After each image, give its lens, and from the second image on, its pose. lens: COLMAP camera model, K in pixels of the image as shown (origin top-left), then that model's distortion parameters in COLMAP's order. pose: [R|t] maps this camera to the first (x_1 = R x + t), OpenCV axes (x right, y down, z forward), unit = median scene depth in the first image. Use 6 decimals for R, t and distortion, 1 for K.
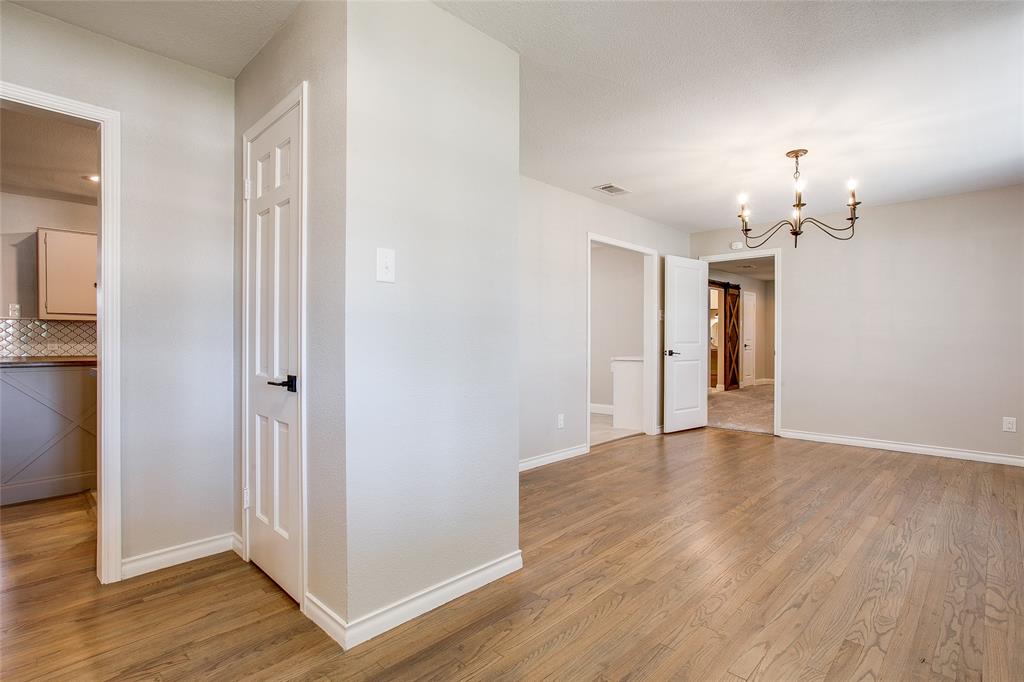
lens RADIAL K [[525.3, 0, 509.2], [0, 525.3, 342.3], [0, 0, 1]] dist [-0.055309, 0.031920]
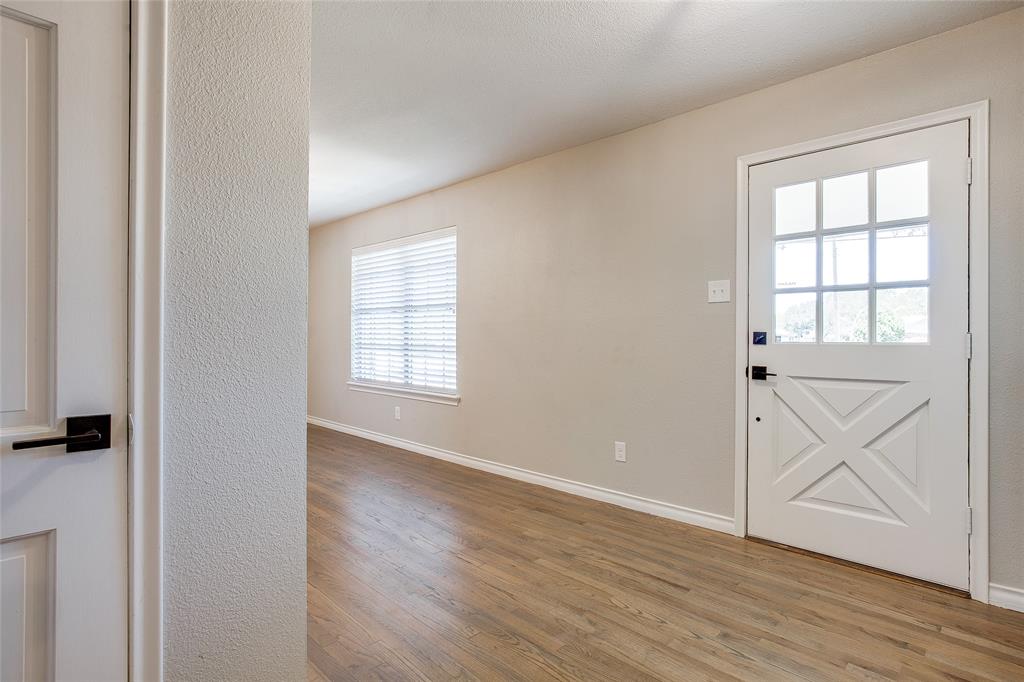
lens RADIAL K [[525.3, 0, 509.2], [0, 525.3, 342.3], [0, 0, 1]] dist [-0.055309, 0.031920]
pose [[0.001110, -0.010083, 0.999949, -0.919601], [0.005116, 0.999936, 0.010077, -0.010496], [-0.999986, 0.005105, 0.001161, 0.604379]]
